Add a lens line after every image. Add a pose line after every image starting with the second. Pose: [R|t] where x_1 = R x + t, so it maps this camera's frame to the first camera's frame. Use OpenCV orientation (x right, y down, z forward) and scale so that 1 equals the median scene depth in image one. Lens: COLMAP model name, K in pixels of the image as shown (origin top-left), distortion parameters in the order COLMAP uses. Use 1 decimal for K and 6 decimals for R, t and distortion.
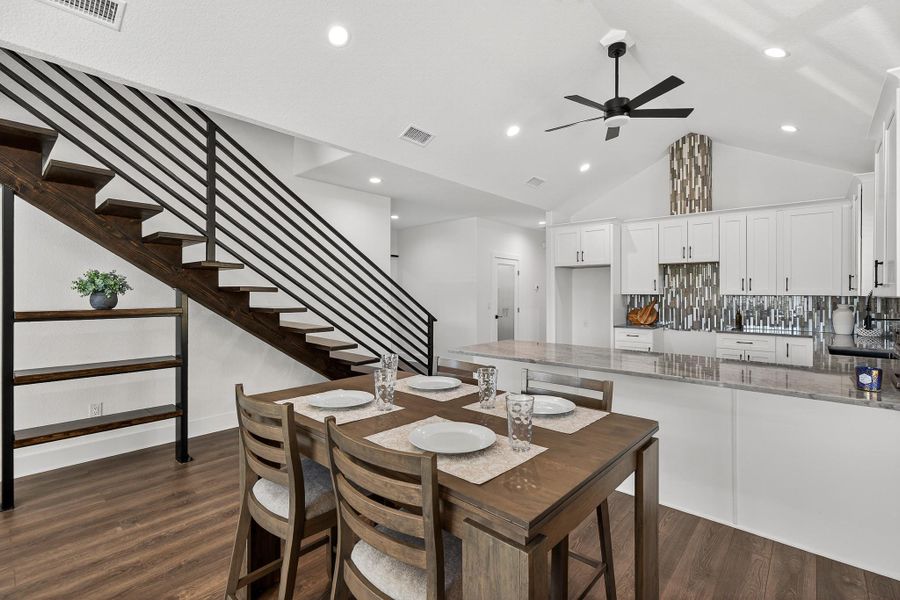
lens RADIAL K [[413.0, 0, 451.5], [0, 413.0, 292.0], [0, 0, 1]] dist [0.001014, -0.000375]
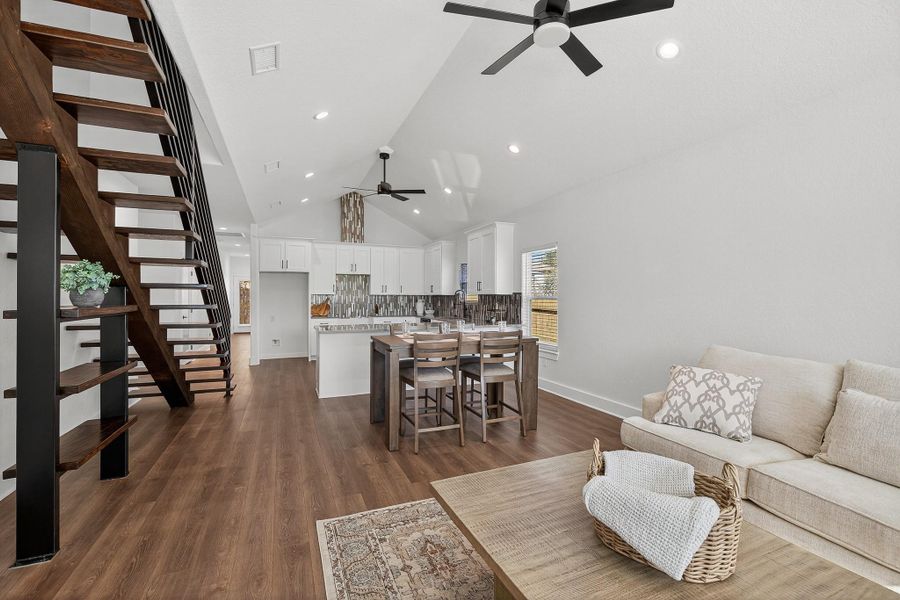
lens RADIAL K [[413.0, 0, 468.2], [0, 413.0, 290.8], [0, 0, 1]] dist [0.001014, -0.000375]
pose [[0.409051, 0.009593, 0.912461, -0.675536], [0.000988, 0.999940, -0.010955, 0.009377], [-0.912511, 0.005383, 0.409017, -0.035755]]
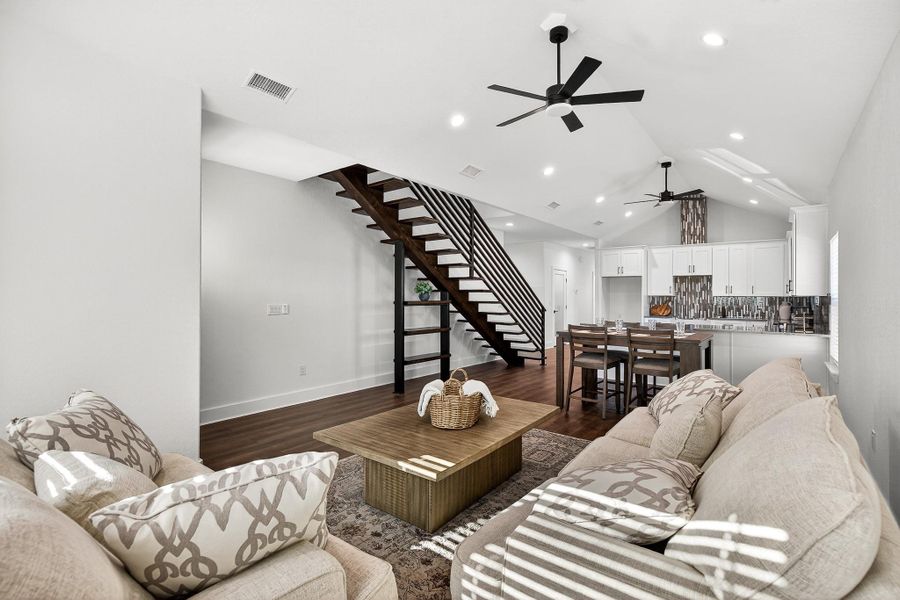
lens RADIAL K [[413.0, 0, 448.0], [0, 413.0, 293.7], [0, 0, 1]] dist [0.001014, -0.000375]
pose [[0.998920, 0.004456, 0.046242, -0.424488], [-0.004354, 0.999988, -0.002311, 0.005573], [-0.046252, 0.002108, 0.998928, -0.522067]]
